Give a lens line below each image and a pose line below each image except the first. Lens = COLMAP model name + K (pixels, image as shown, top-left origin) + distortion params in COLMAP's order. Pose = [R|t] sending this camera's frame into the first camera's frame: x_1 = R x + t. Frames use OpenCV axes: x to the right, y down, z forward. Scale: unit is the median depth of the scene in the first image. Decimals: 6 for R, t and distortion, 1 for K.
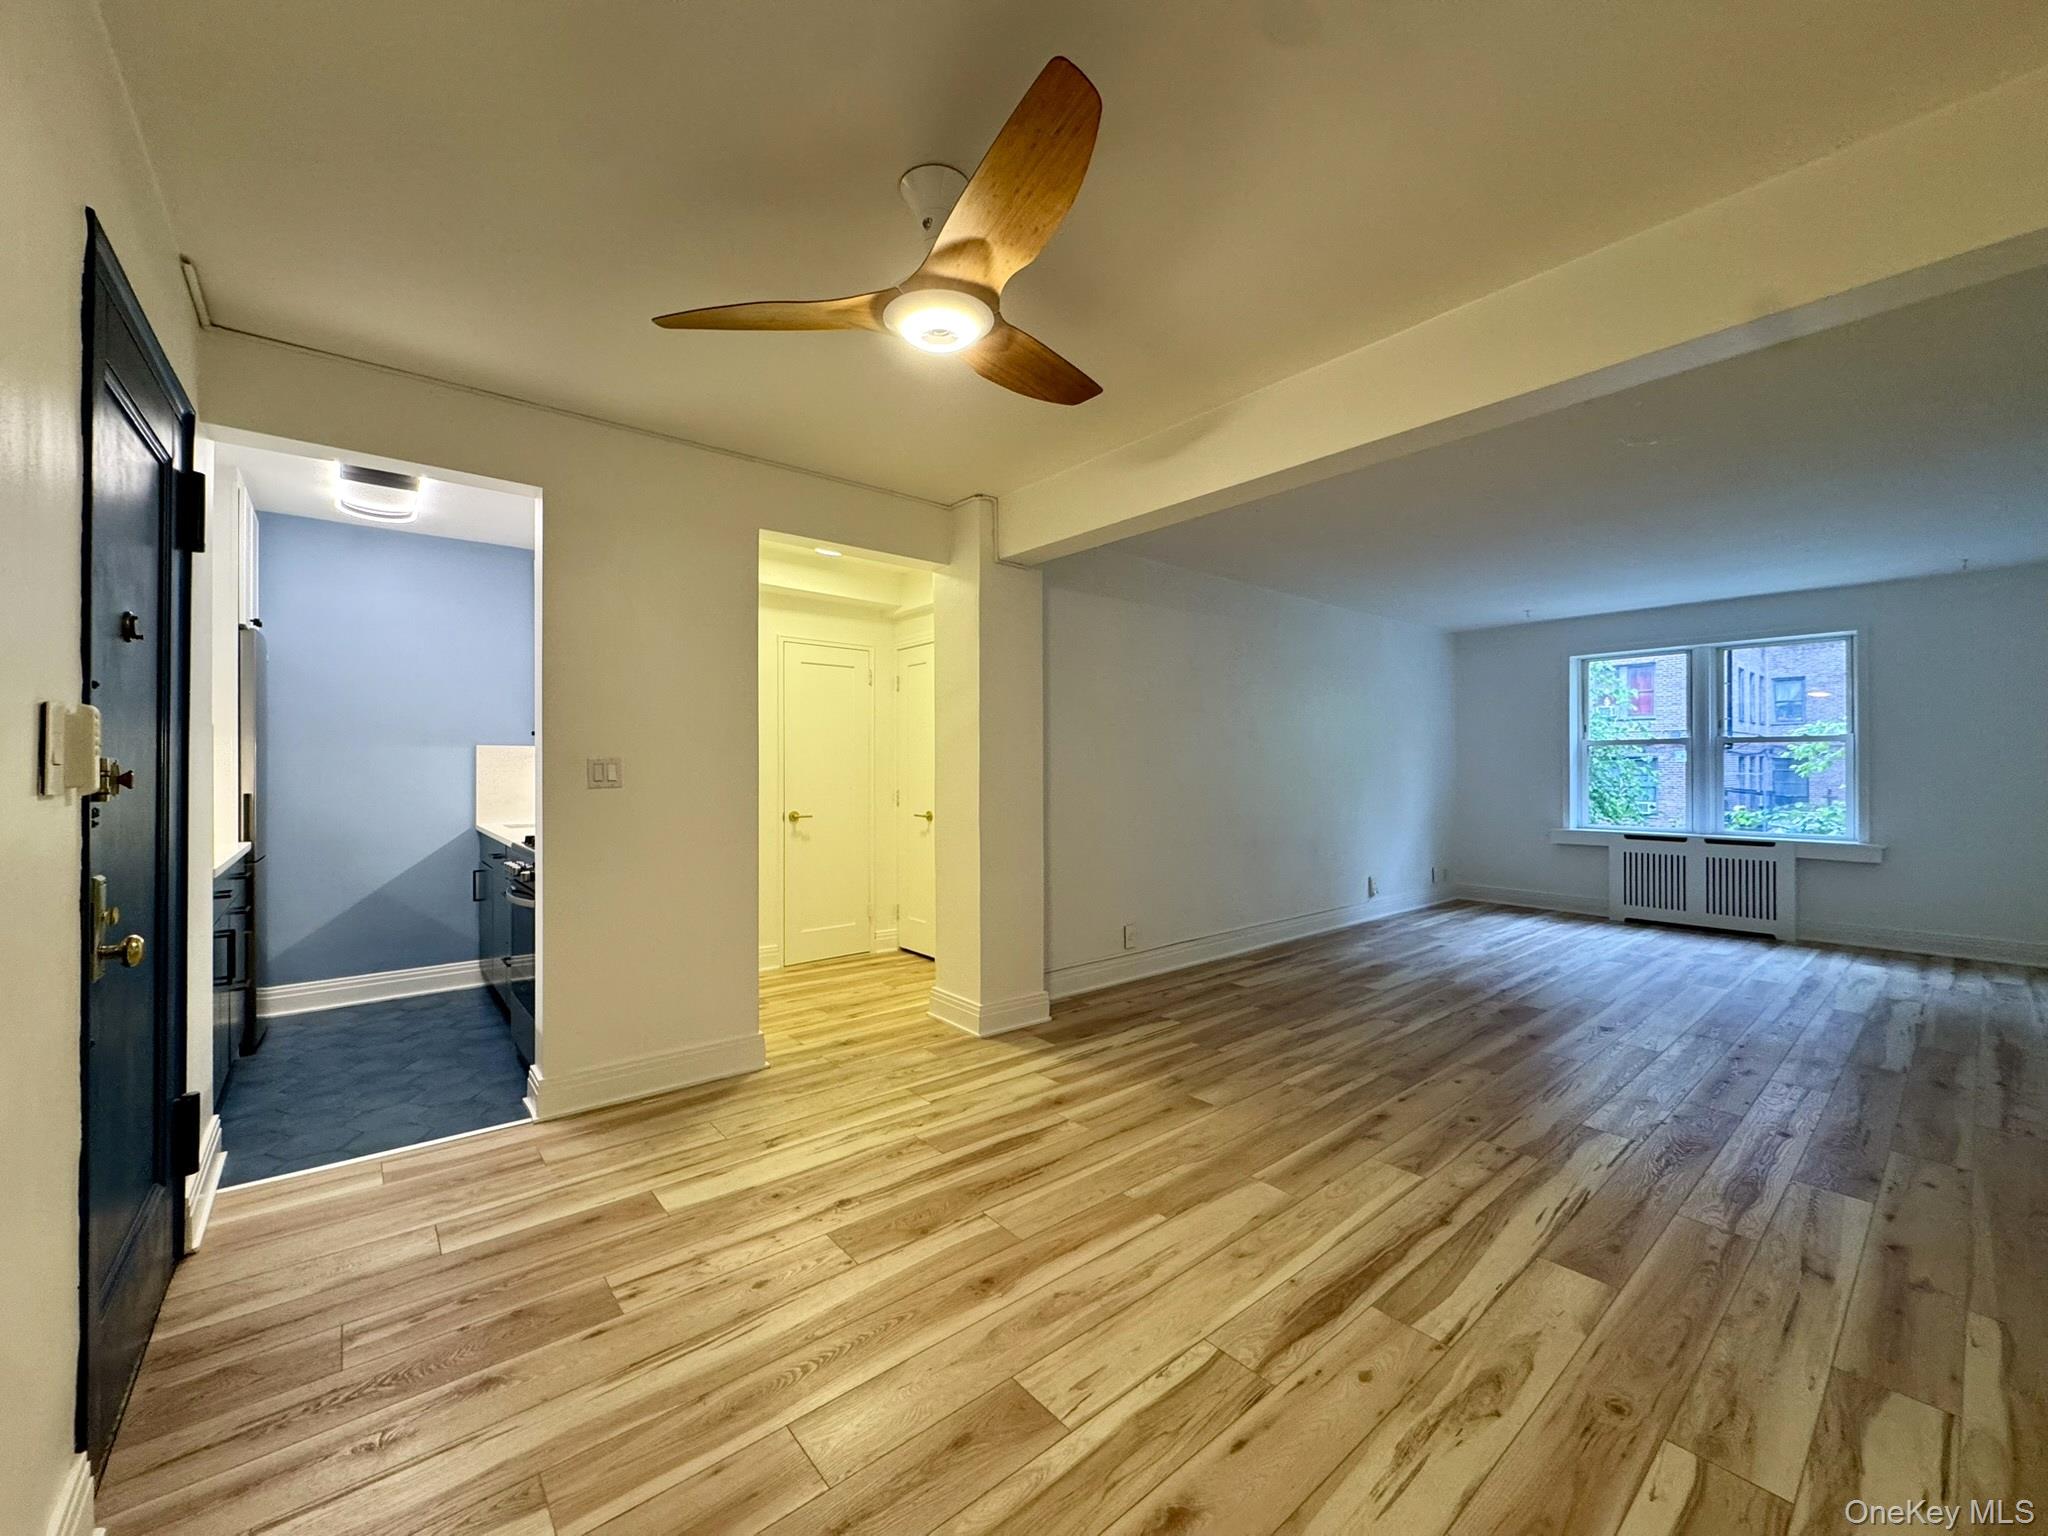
lens RADIAL K [[819.8, 0, 1024.0], [0, 819.8, 768.0], [0, 0, 1]] dist [0.000156, 0.000199]
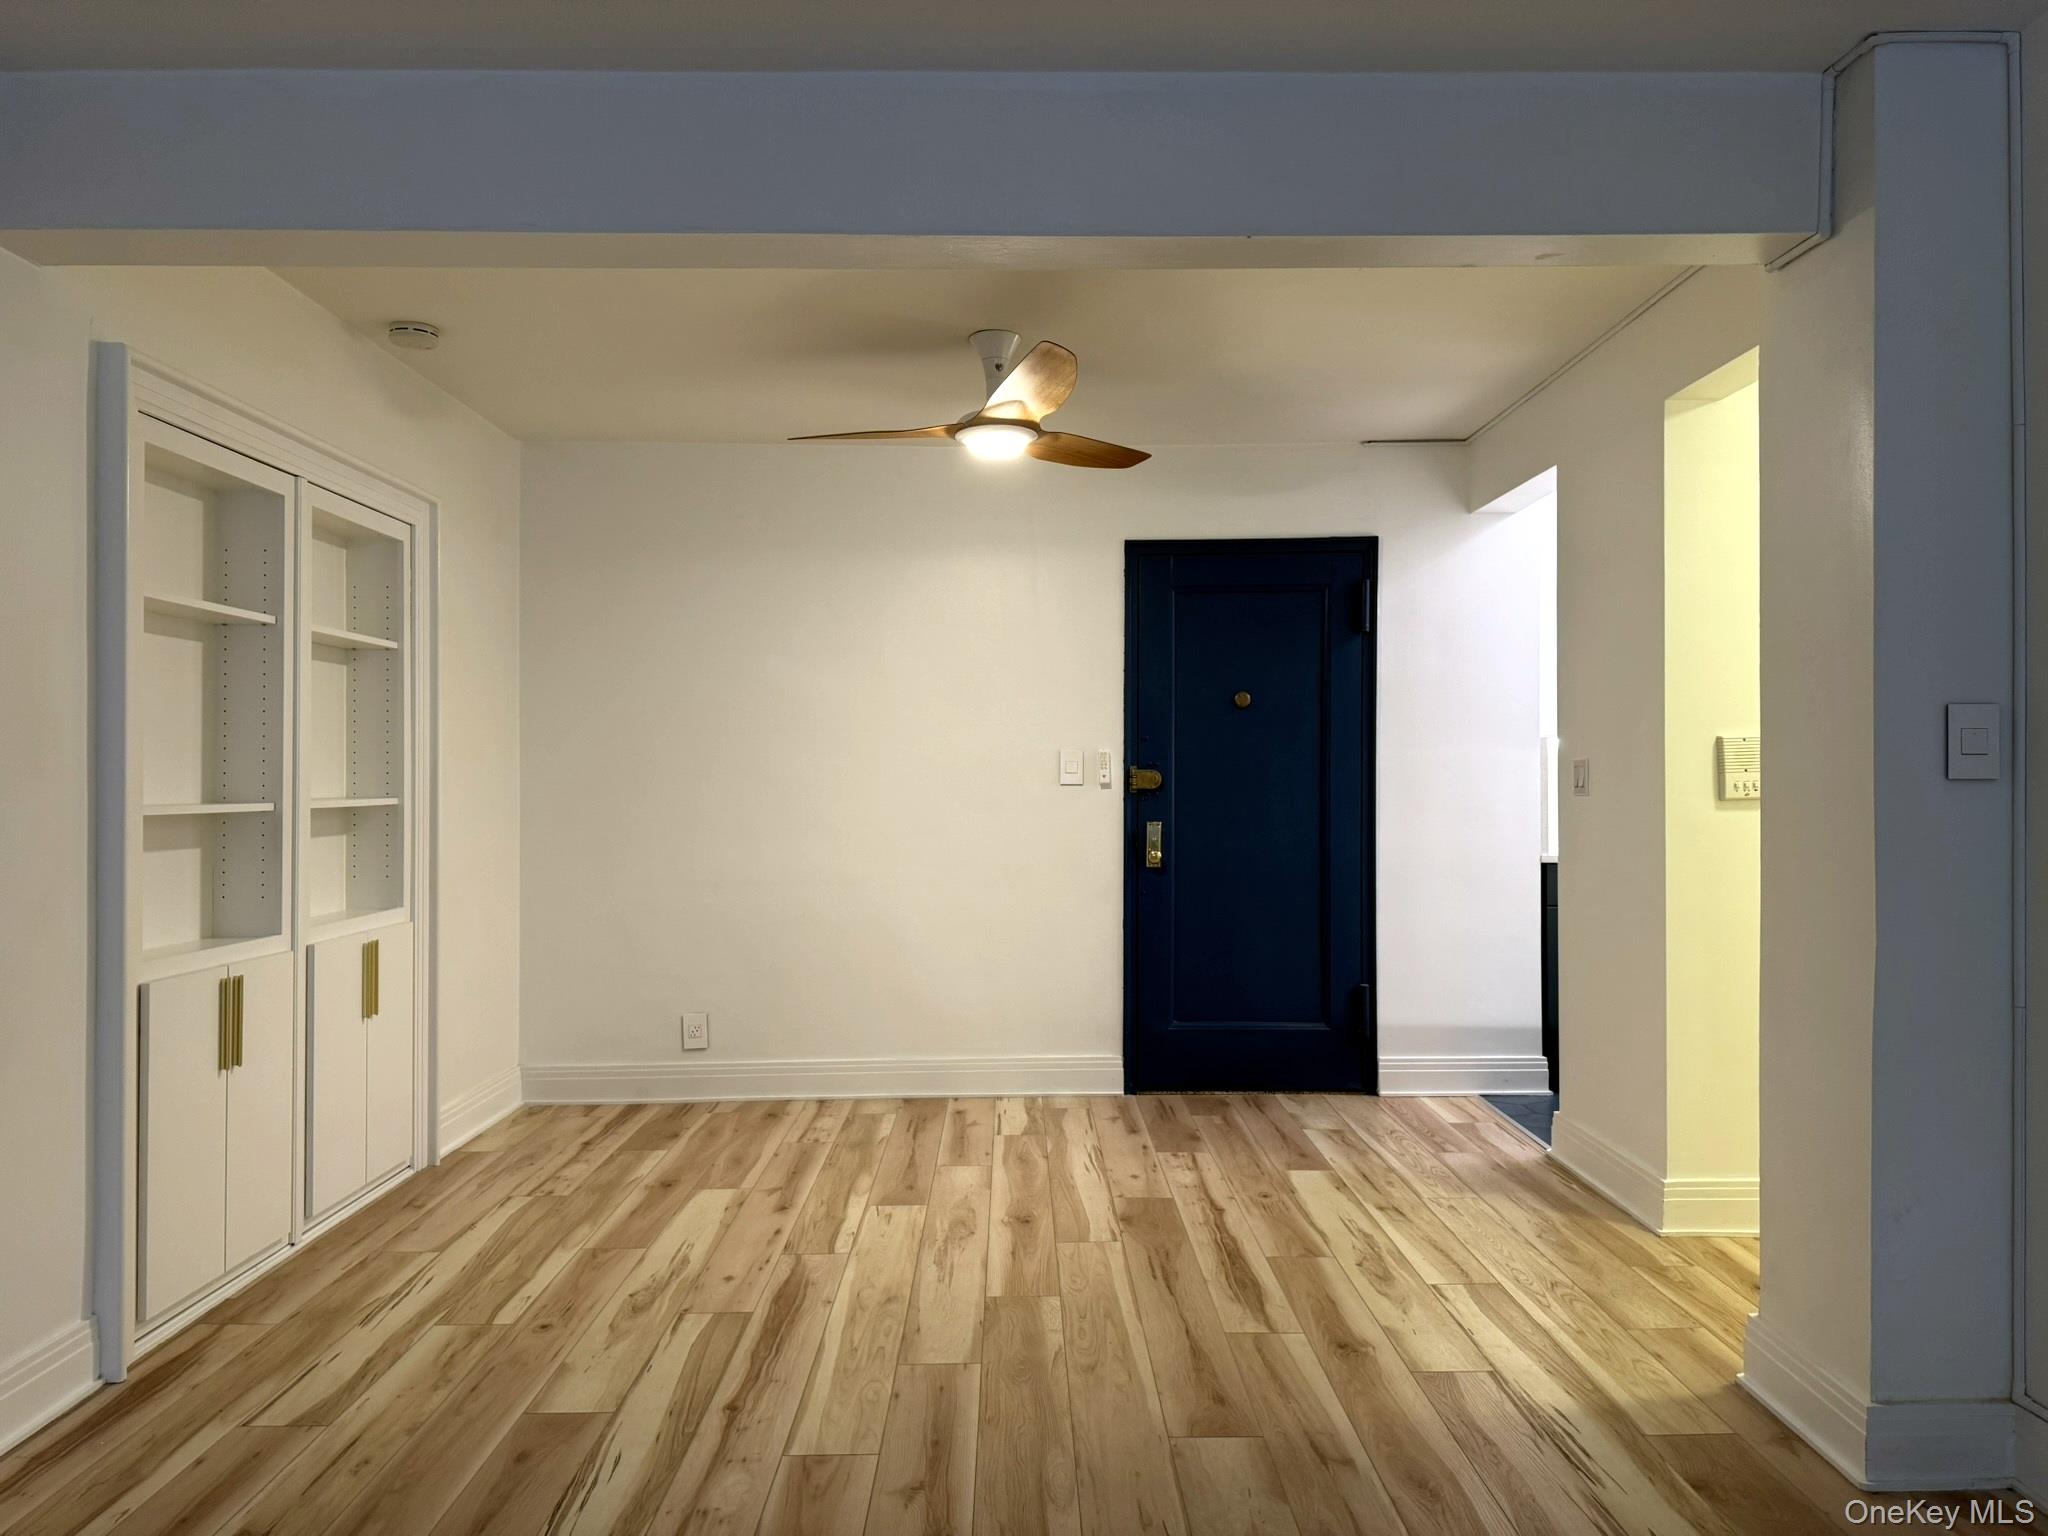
lens RADIAL K [[1434.8, 0, 1024.0], [0, 1434.8, 768.0], [0, 0, 1]] dist [0.080011, -0.096123]
pose [[-0.639214, -0.002519, -0.769025, 1.258792], [0.004265, 0.999968, -0.006820, 0.004043], [0.769017, -0.007640, -0.639182, 1.909183]]
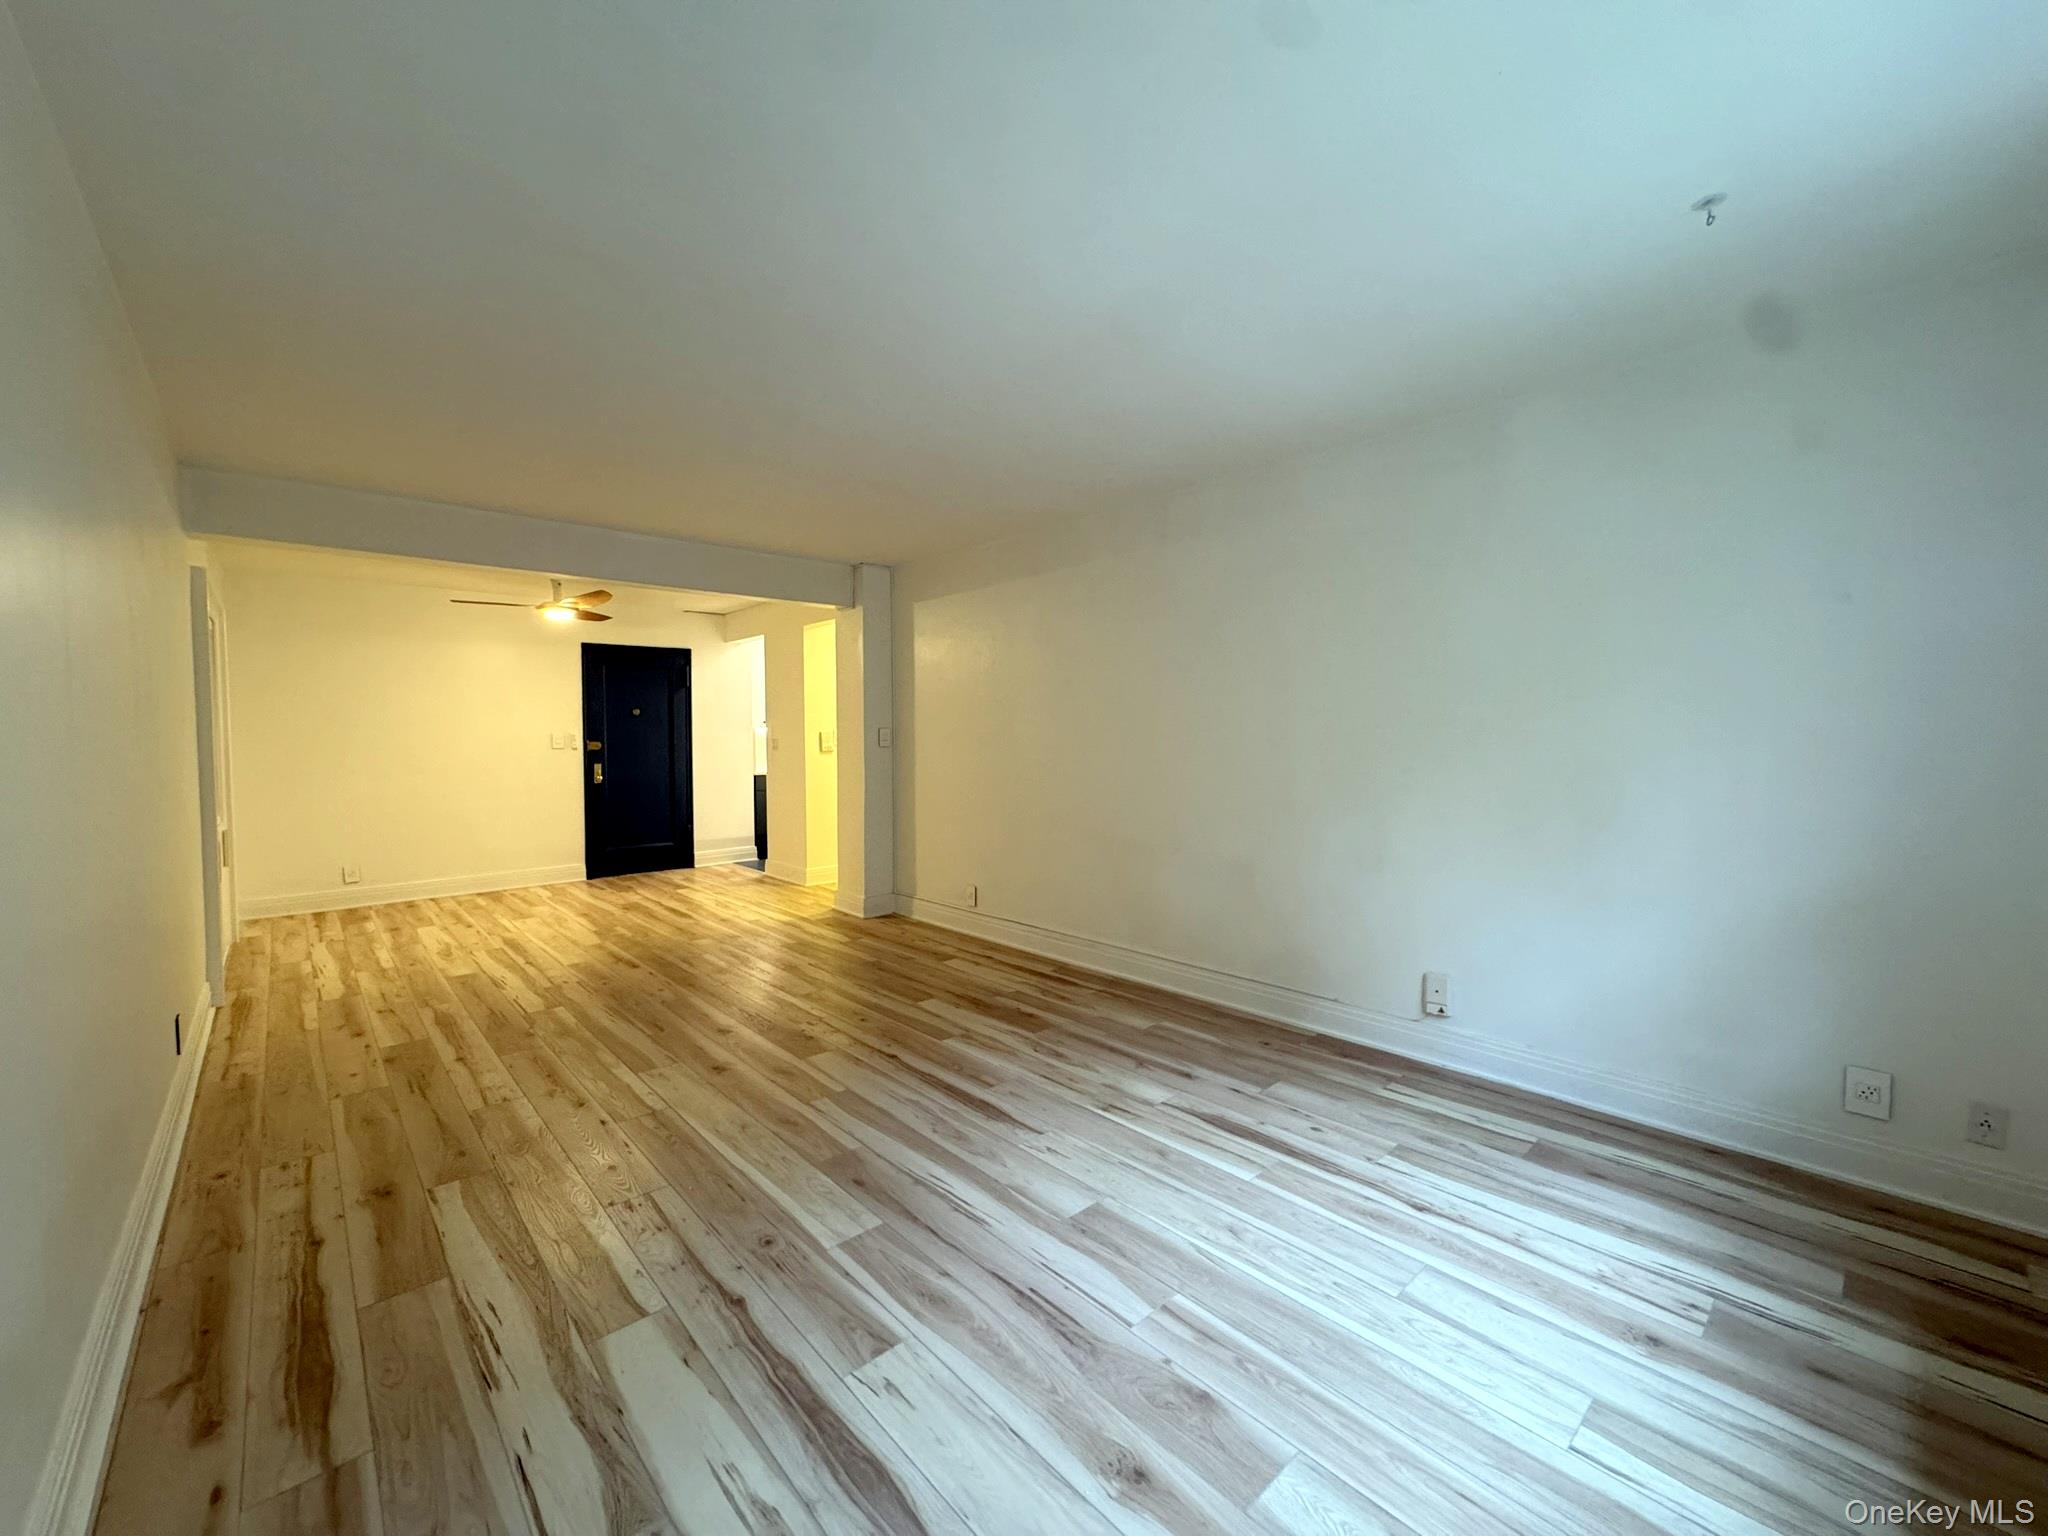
lens RADIAL K [[816.9, 0, 1015.3], [0, 816.9, 764.6], [0, 0, 1]] dist [0.001978, 0.000068]
pose [[0.028666, 0.038157, -0.998861, 2.502434], [0.007633, 0.999234, 0.038390, -0.029519], [0.999560, -0.008725, 0.028353, 2.089798]]
